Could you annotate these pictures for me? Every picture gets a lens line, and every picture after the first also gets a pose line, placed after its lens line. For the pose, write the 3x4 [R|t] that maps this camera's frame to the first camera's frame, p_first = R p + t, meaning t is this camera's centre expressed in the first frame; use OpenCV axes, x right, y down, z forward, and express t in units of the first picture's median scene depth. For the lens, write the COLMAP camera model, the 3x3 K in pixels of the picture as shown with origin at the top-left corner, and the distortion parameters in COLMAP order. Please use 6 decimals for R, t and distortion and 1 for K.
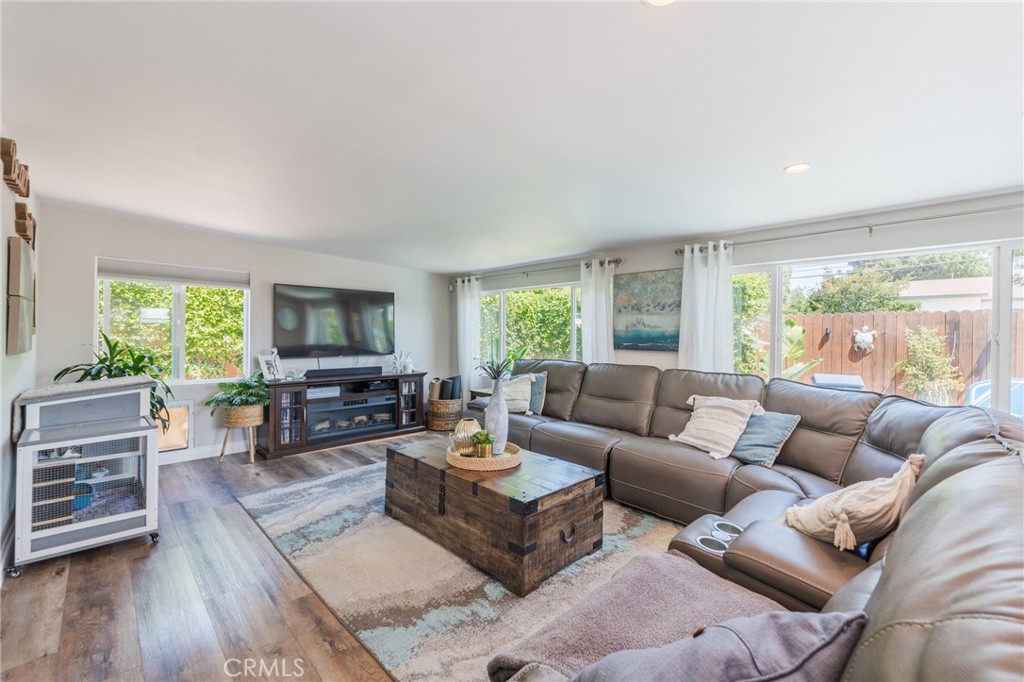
lens RADIAL K [[411.9, 0, 511.9], [0, 411.9, 335.9], [0, 0, 1]] dist [-0.002505, 0.000331]
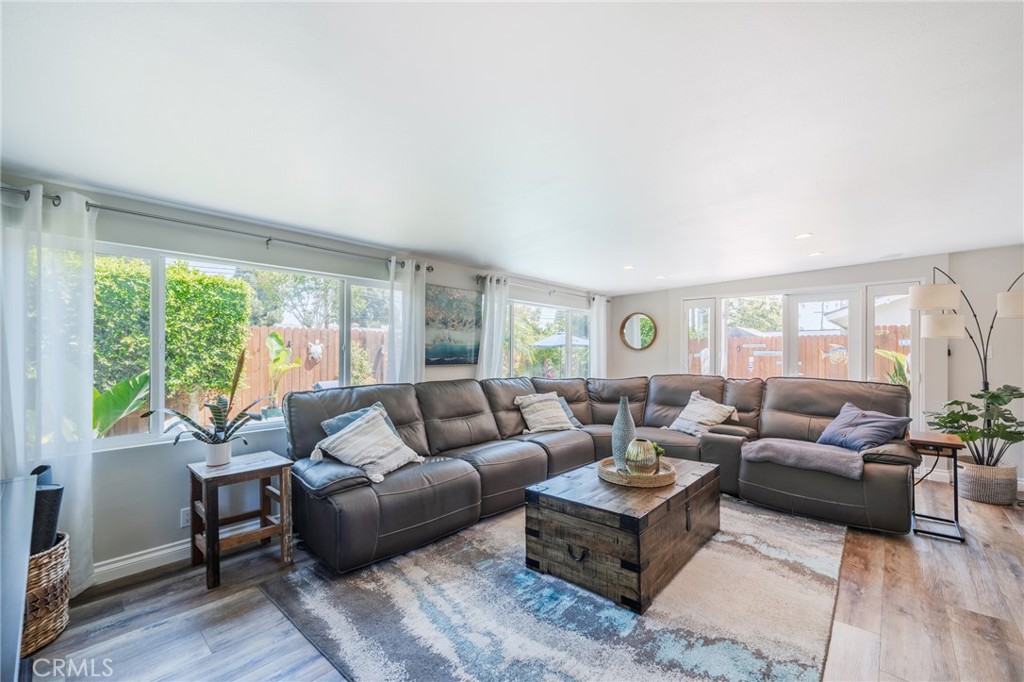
lens RADIAL K [[411.9, 0, 513.3], [0, 411.9, 349.2], [0, 0, 1]] dist [-0.002505, 0.000331]
pose [[-0.037588, -0.005647, 0.999277, -0.670782], [-0.003732, 0.999978, 0.005511, -0.009092], [-0.999286, -0.003523, -0.037608, 0.847556]]
